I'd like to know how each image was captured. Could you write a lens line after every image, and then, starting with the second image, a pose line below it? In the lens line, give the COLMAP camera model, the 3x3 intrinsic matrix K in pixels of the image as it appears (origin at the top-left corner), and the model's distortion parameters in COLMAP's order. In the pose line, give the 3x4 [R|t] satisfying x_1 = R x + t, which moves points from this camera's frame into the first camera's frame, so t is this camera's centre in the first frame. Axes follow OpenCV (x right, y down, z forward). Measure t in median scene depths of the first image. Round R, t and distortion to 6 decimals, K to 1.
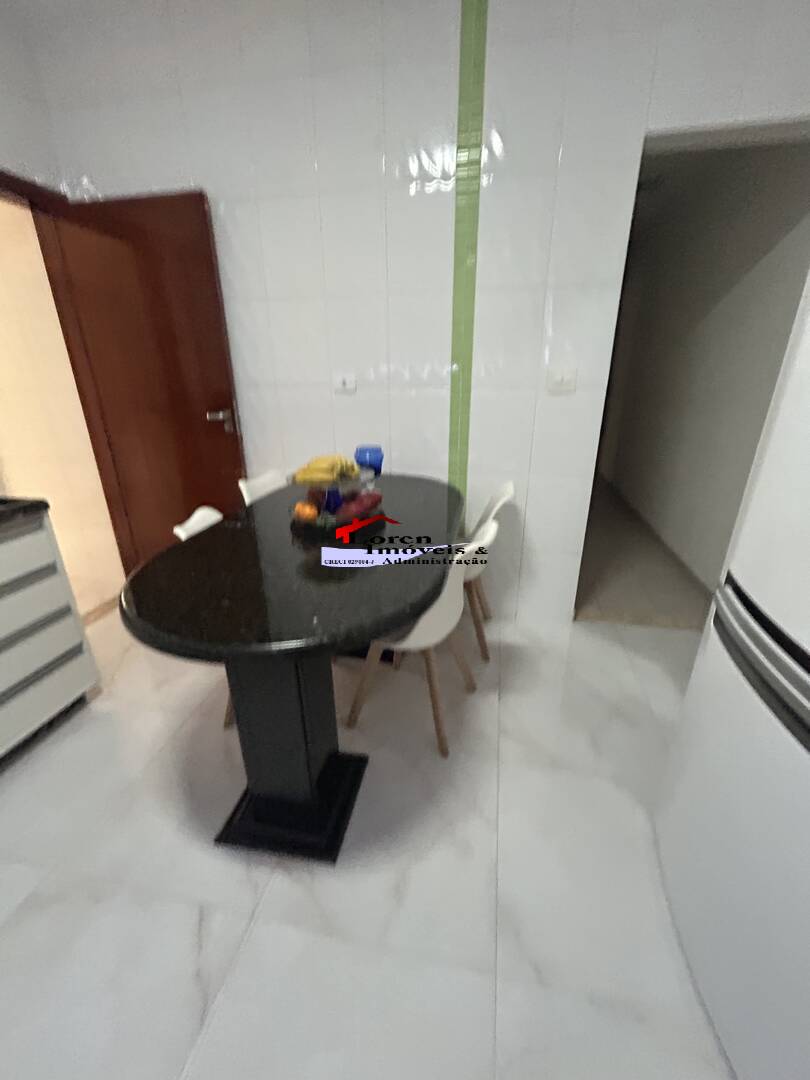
lens RADIAL K [[442.9, 0, 402.8], [0, 442.9, 538.8], [0, 0, 1]] dist [-0.004658, 0.002963]
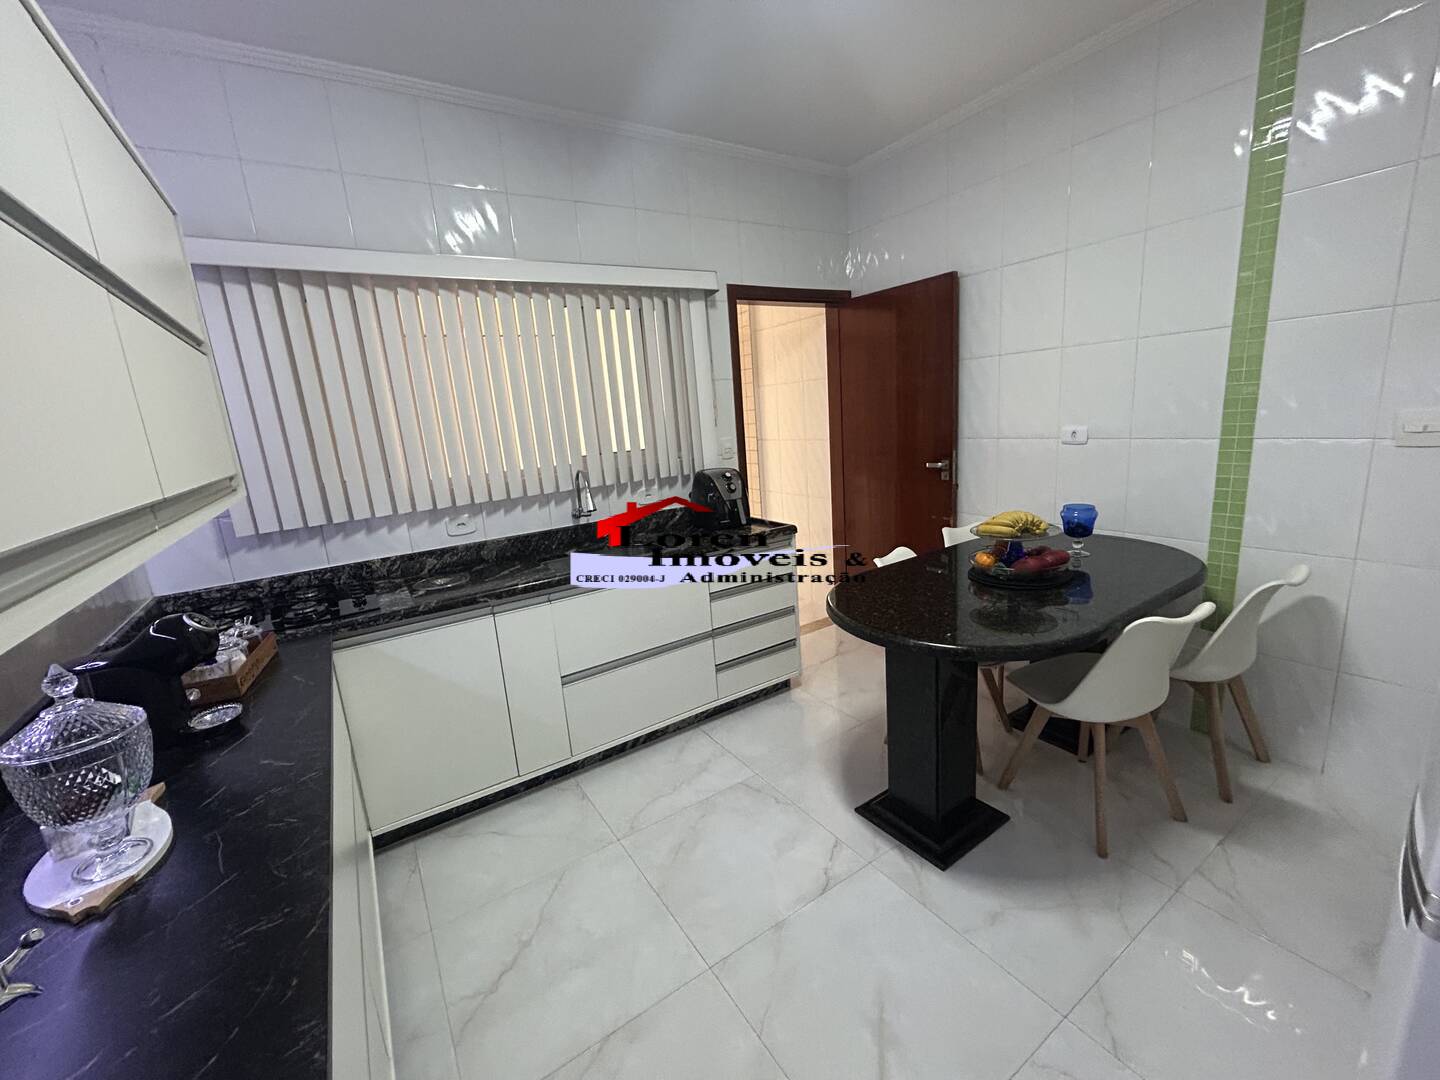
lens RADIAL K [[590.6, 0, 721.2], [0, 590.6, 537.4], [0, 0, 1]] dist [-0.004658, 0.002963]
pose [[0.705342, 0.113902, -0.699656, 0.289481], [-0.191906, 0.980832, -0.033789, 0.049836], [0.682396, 0.158100, 0.713680, -0.423600]]
